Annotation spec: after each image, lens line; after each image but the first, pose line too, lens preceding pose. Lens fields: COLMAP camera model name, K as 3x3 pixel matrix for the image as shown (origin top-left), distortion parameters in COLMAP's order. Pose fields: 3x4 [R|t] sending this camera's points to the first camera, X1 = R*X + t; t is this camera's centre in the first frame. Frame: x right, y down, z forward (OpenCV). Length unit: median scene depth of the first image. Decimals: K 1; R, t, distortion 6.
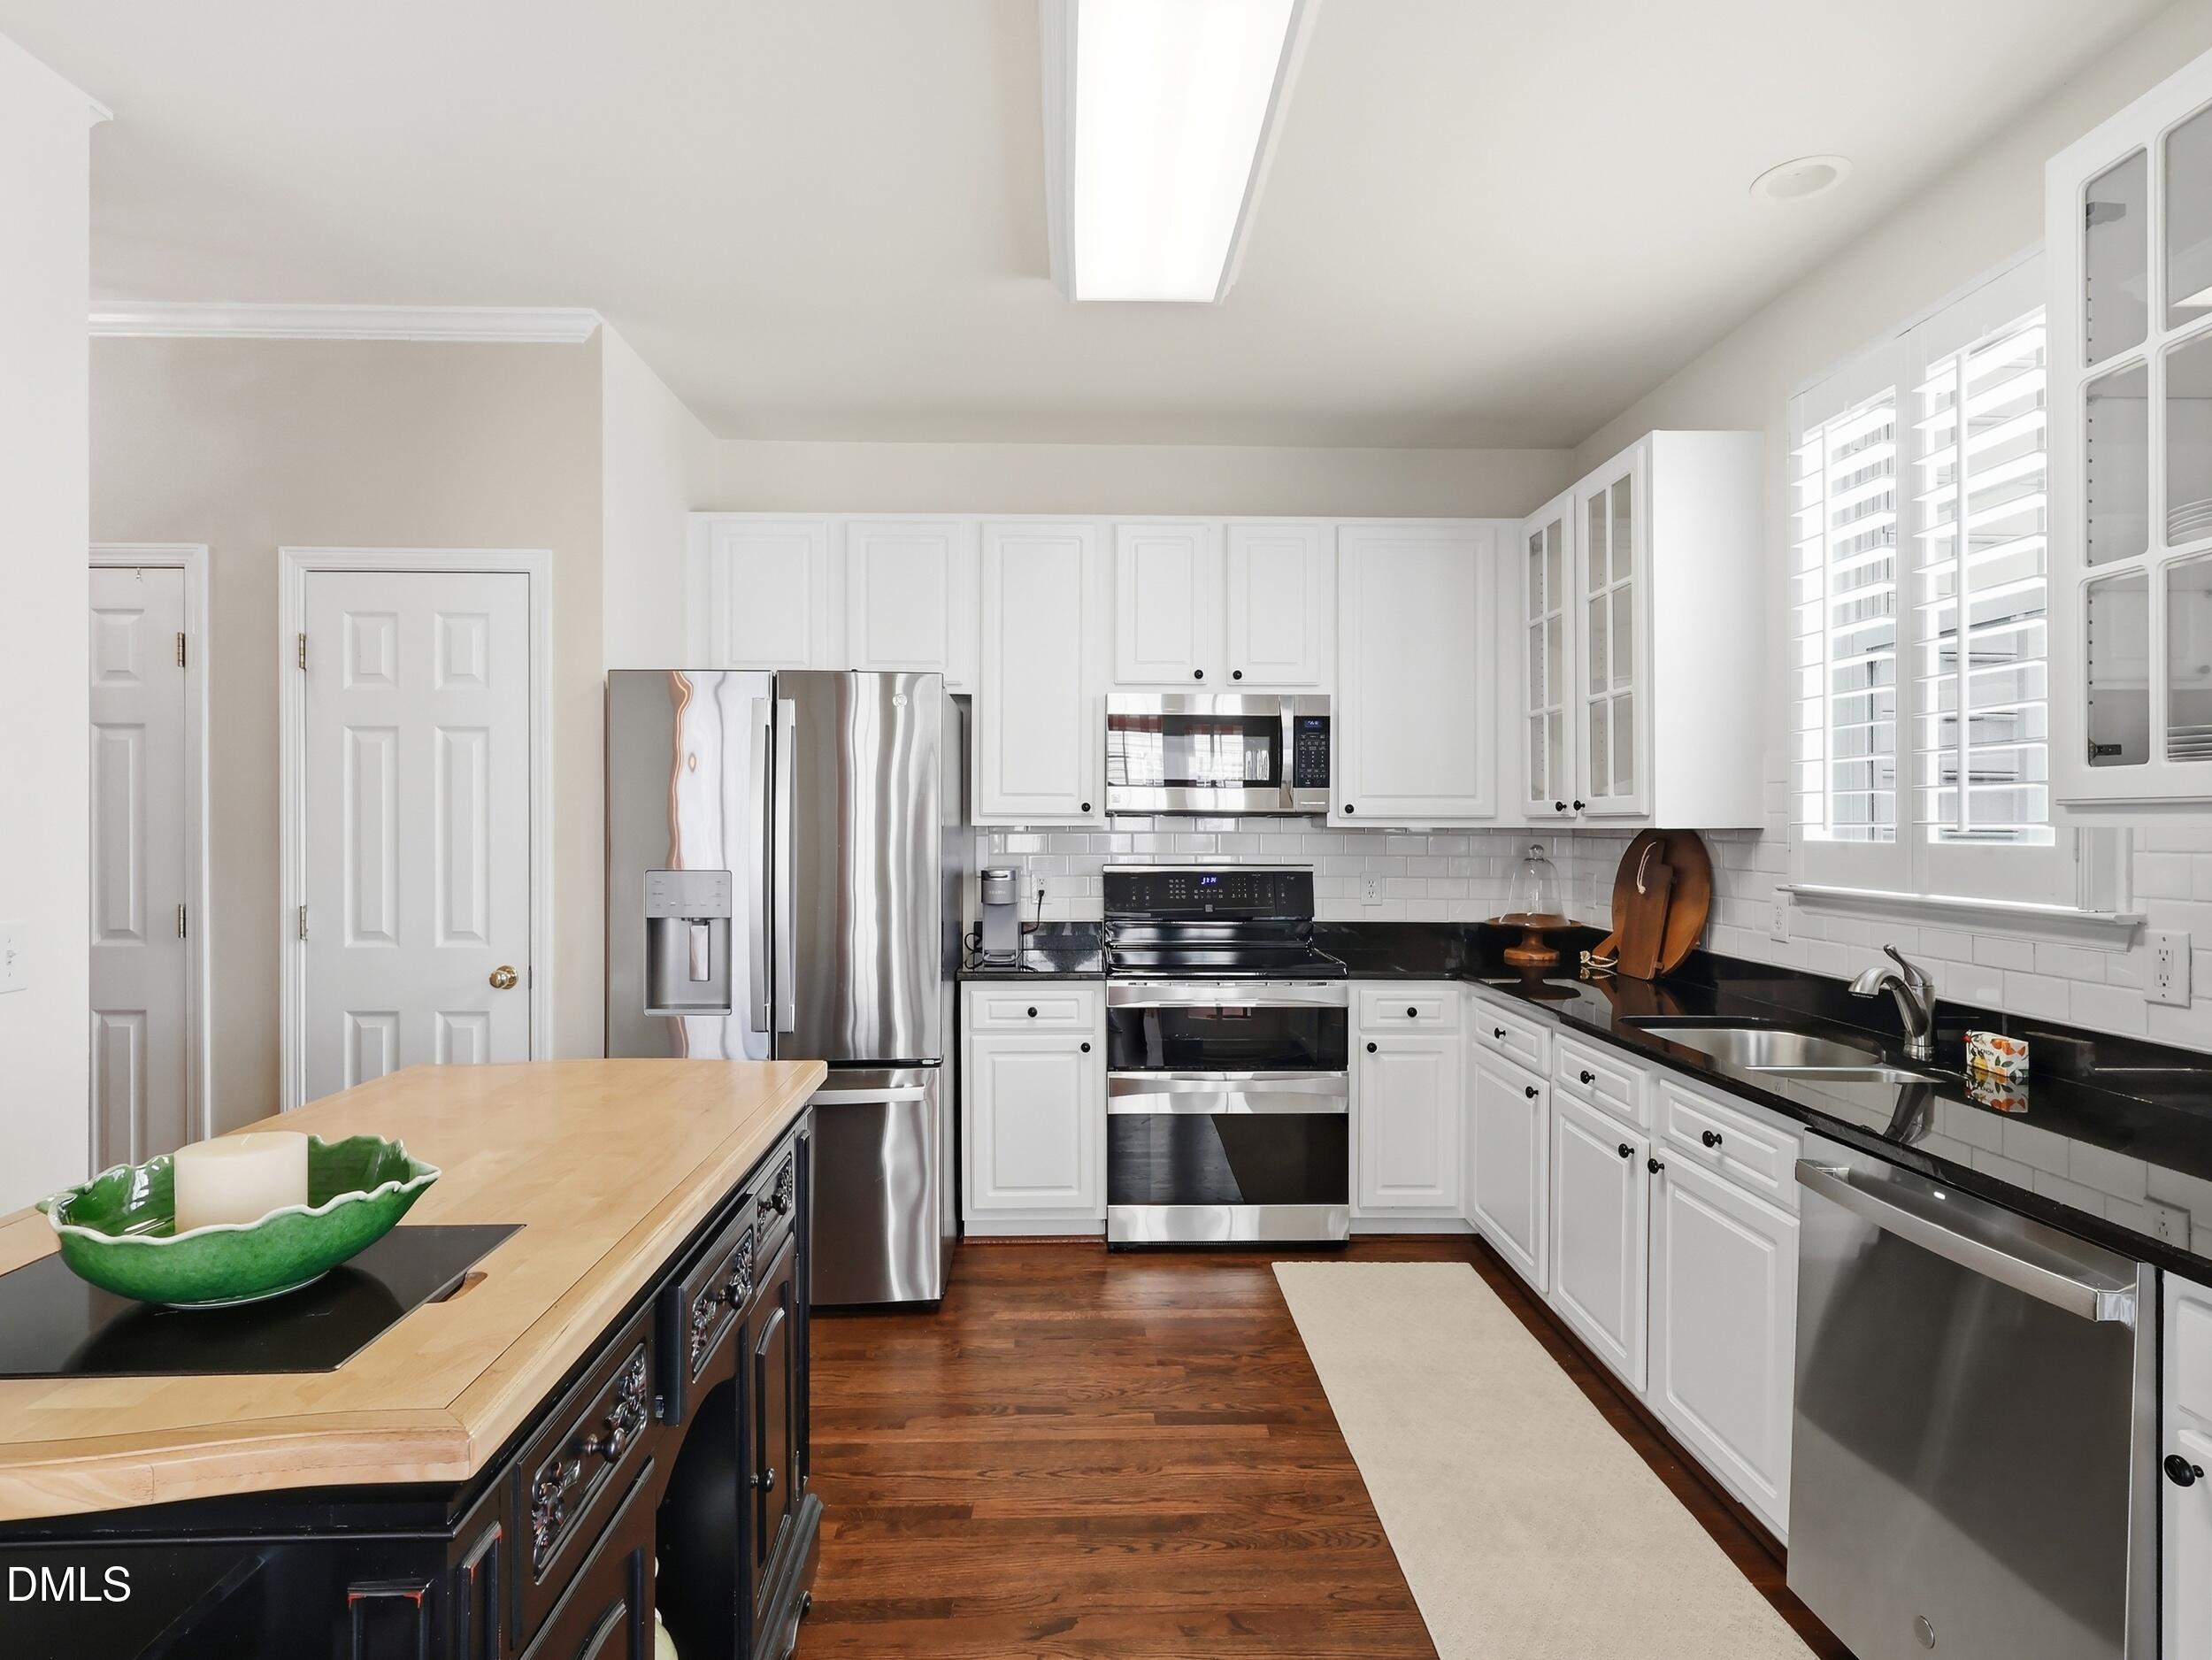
lens RADIAL K [[1165.1, 0, 1106.2], [0, 1165.1, 820.2], [0, 0, 1]] dist [-0.002681, 0.000640]
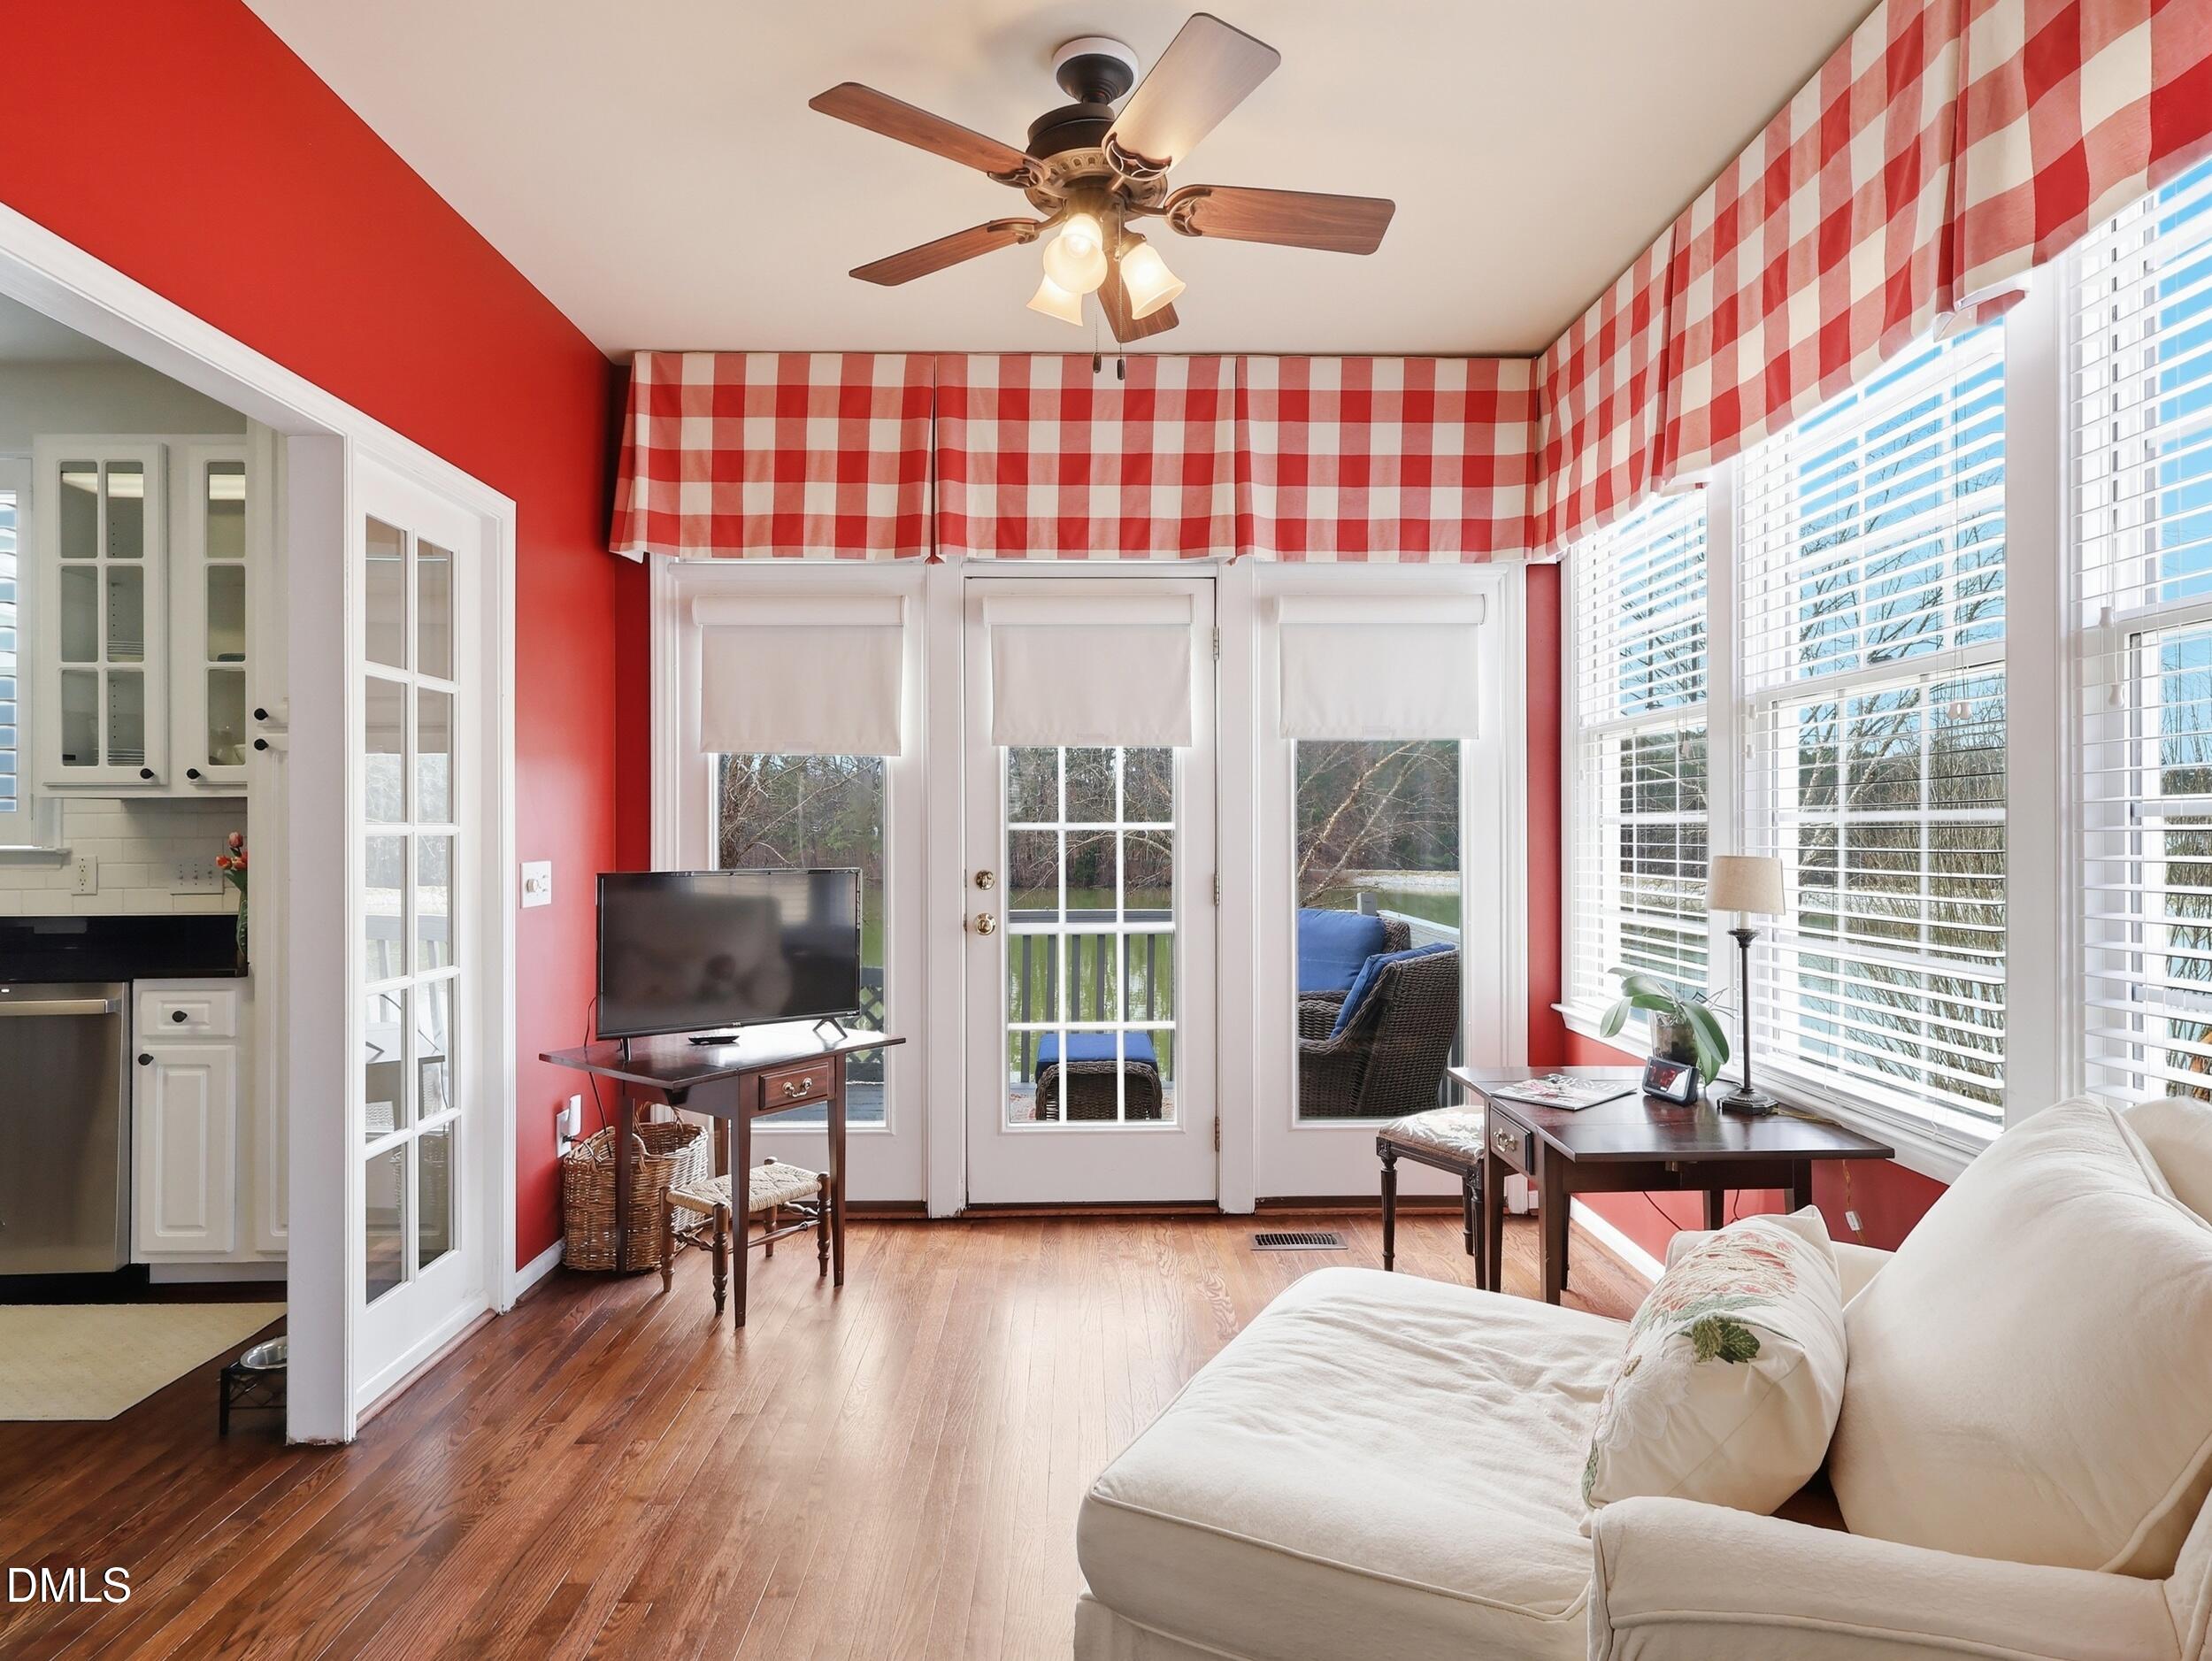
lens RADIAL K [[1165.2, 0, 1106.2], [0, 1165.2, 820.7], [0, 0, 1]] dist [-0.002681, 0.000640]
pose [[-0.002622, 0.002218, 0.999994, -0.528488], [-0.001146, 0.999997, -0.002221, 0.022992], [-0.999996, -0.001151, -0.002620, -0.350614]]
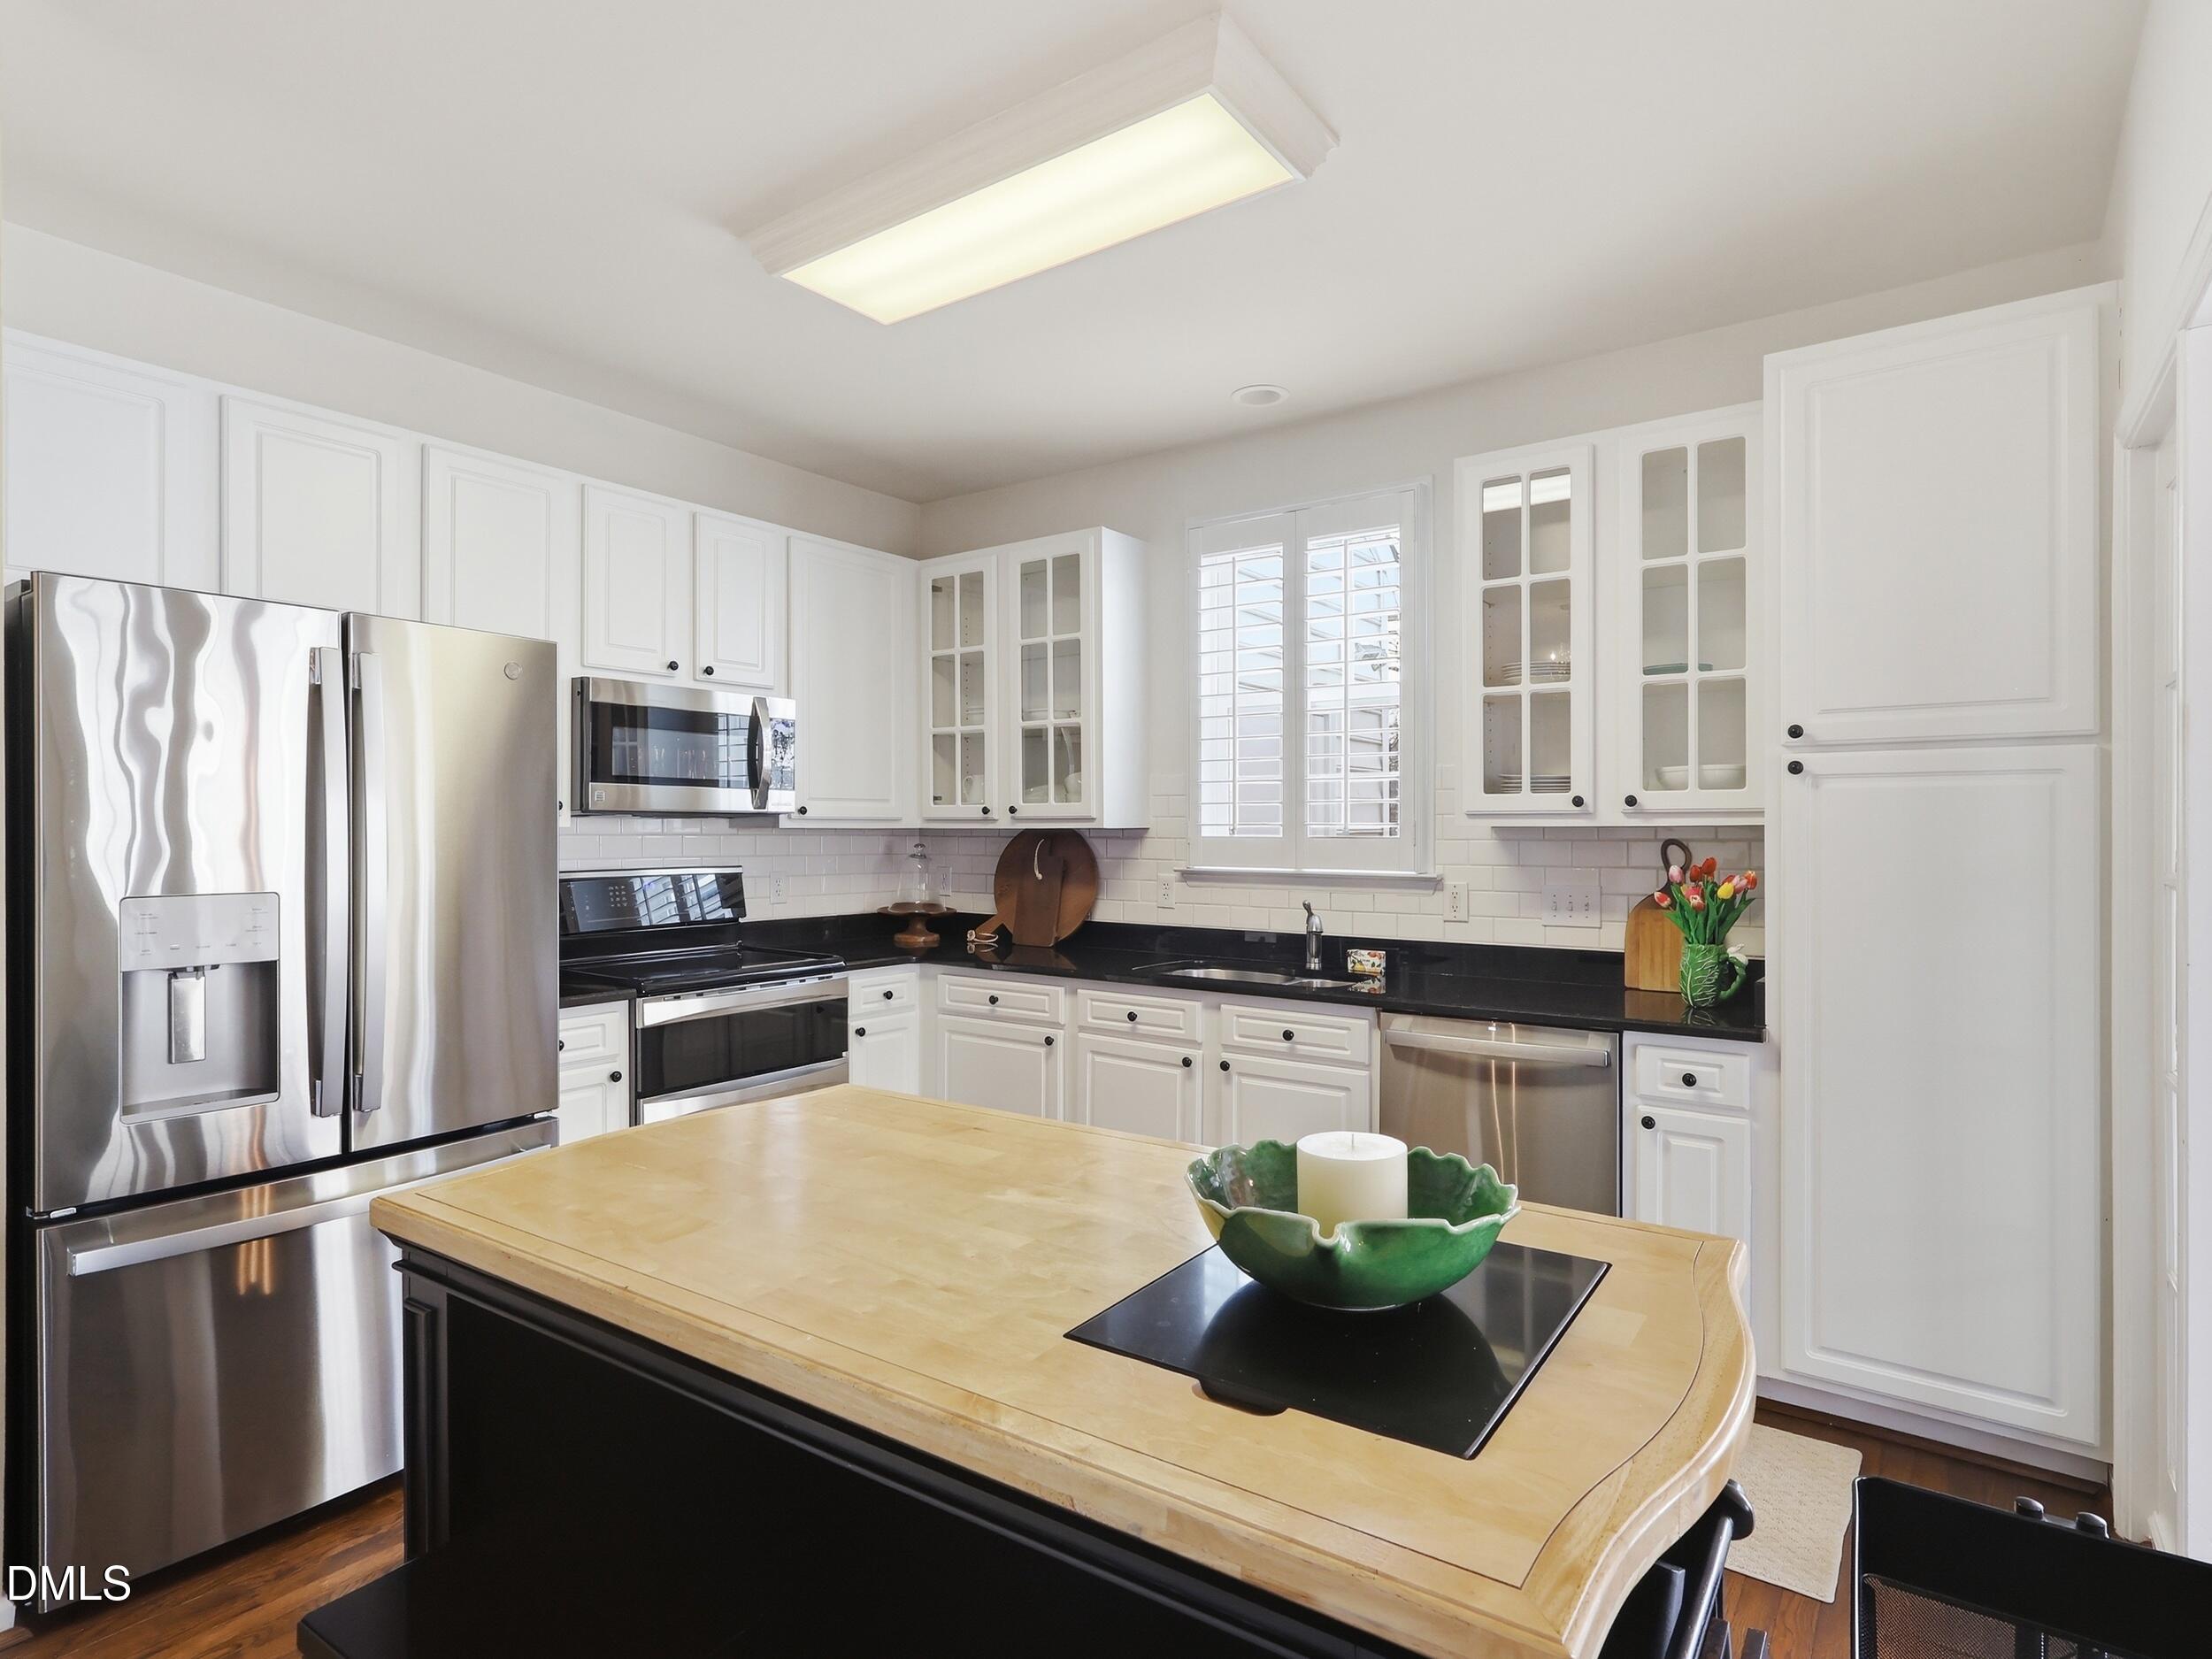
lens RADIAL K [[1165.1, 0, 1106.2], [0, 1165.1, 819.7], [0, 0, 1]] dist [-0.002681, 0.000640]
pose [[0.614426, 0.003357, 0.788967, -0.496256], [-0.002086, 0.999994, -0.002630, 0.000801], [-0.788971, -0.000030, 0.614430, 0.162256]]
